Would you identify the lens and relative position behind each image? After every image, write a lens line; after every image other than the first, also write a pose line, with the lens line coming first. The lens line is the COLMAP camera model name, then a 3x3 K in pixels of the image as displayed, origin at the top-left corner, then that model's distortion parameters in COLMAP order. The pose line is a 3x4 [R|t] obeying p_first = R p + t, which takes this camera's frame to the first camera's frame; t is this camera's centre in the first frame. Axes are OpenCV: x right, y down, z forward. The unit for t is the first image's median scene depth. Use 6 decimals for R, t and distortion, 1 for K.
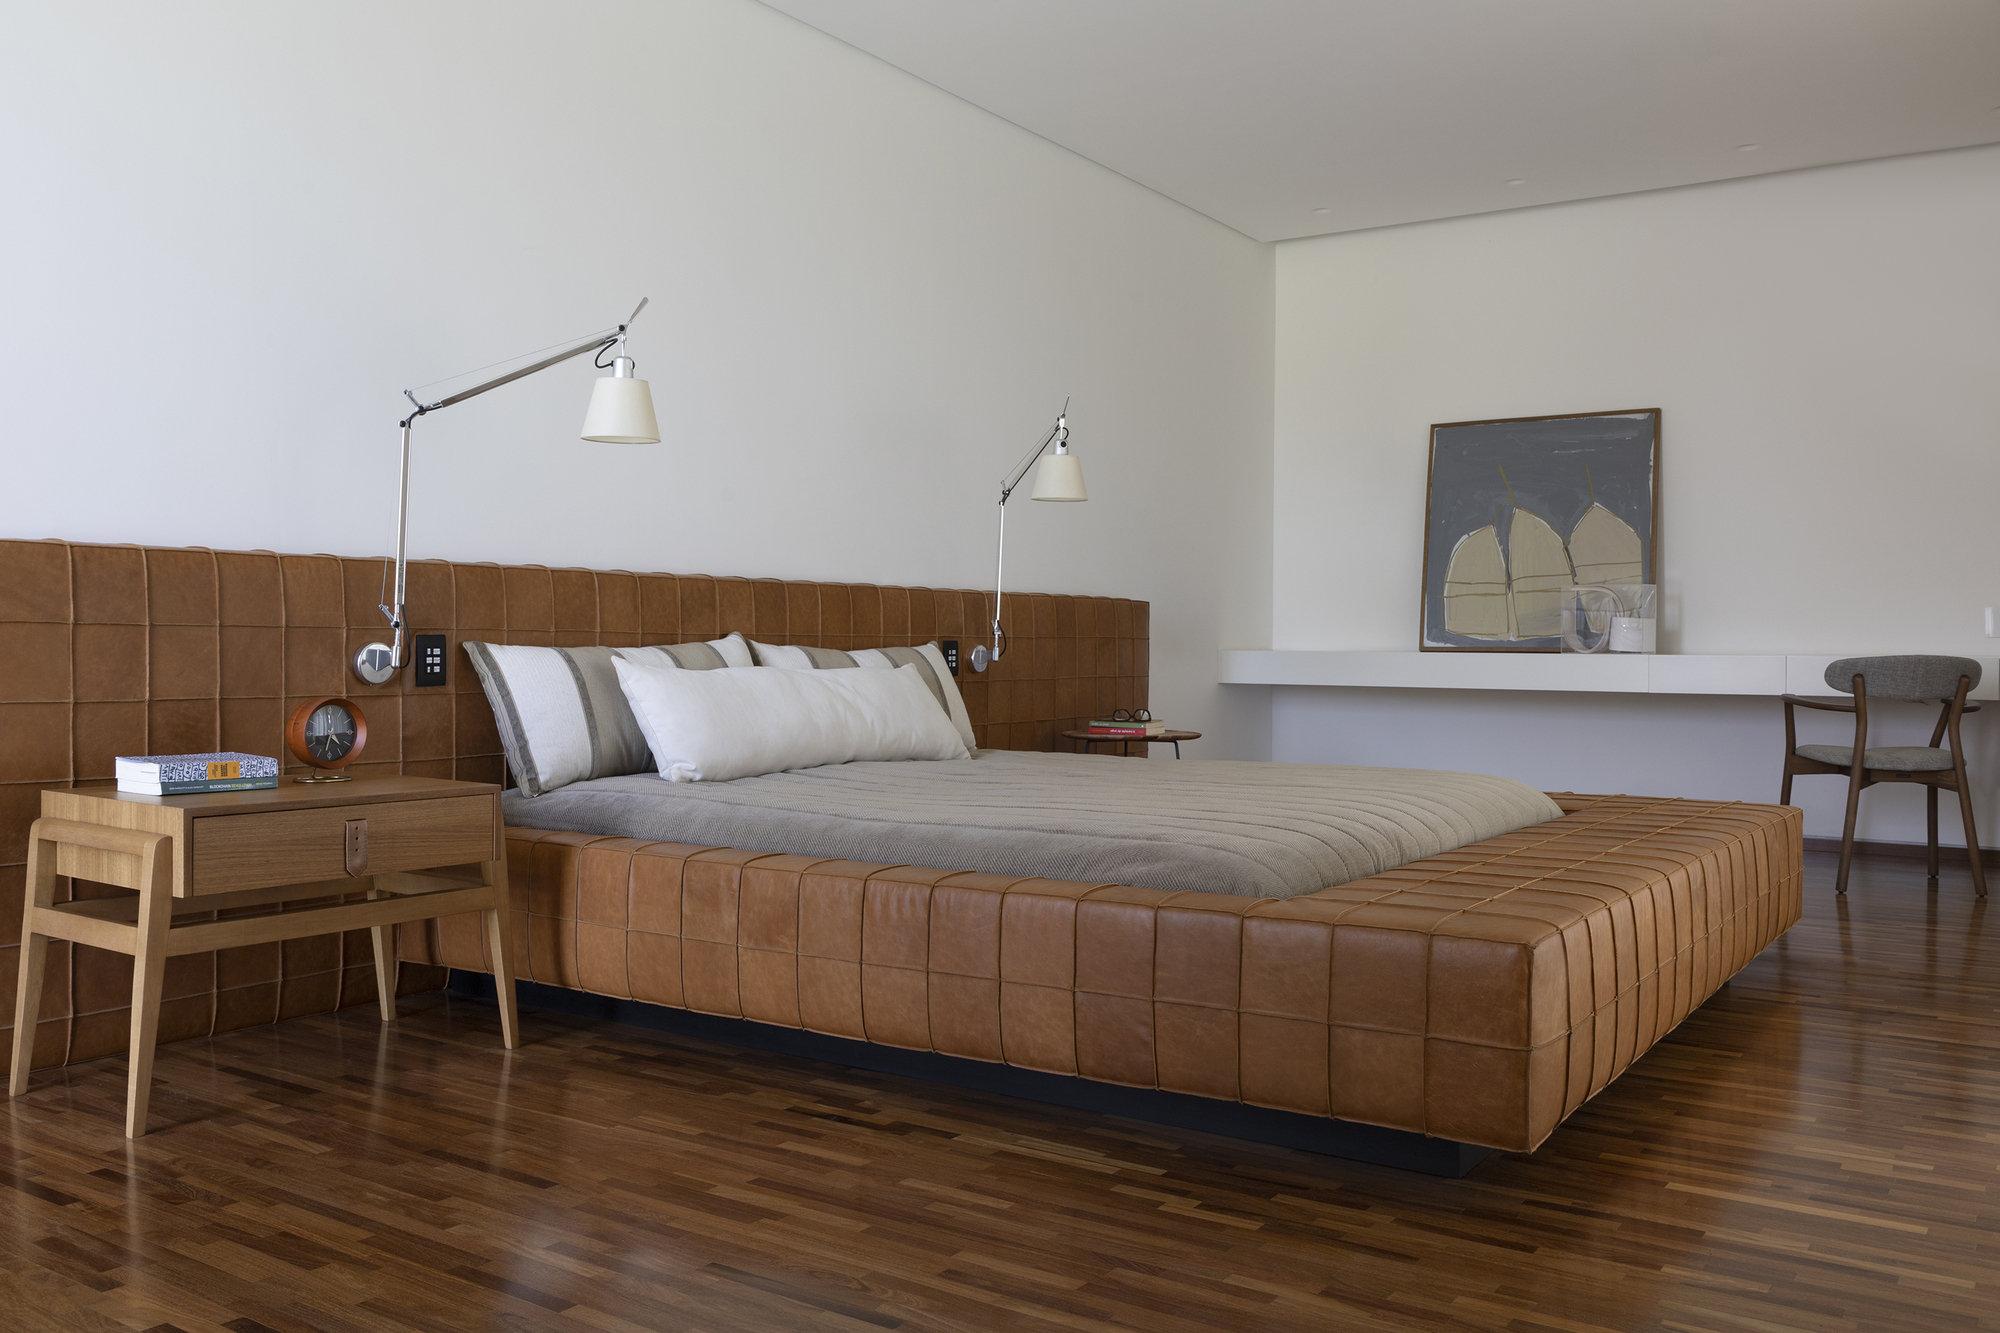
lens RADIAL K [[1686.6, 0, 998.6], [0, 1686.6, 668.9], [0, 0, 1]] dist [0.012173, 0.004431]
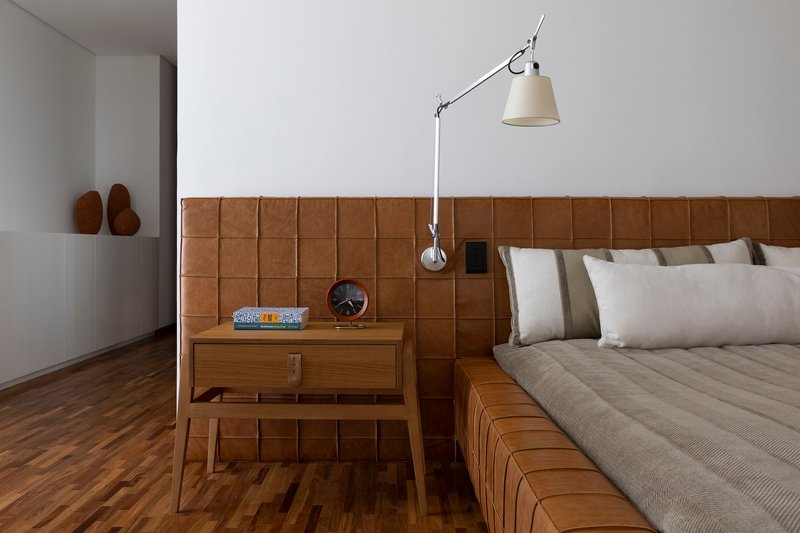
lens RADIAL K [[811.8, 0, 388.3], [0, 811.8, 218.6], [0, 0, 1]] dist [0.001407, 0.000000]
pose [[0.557186, -0.031045, -0.829807, 0.285156], [-0.008355, 0.999041, -0.042986, -0.008555], [0.830346, 0.030884, 0.556392, 0.516538]]
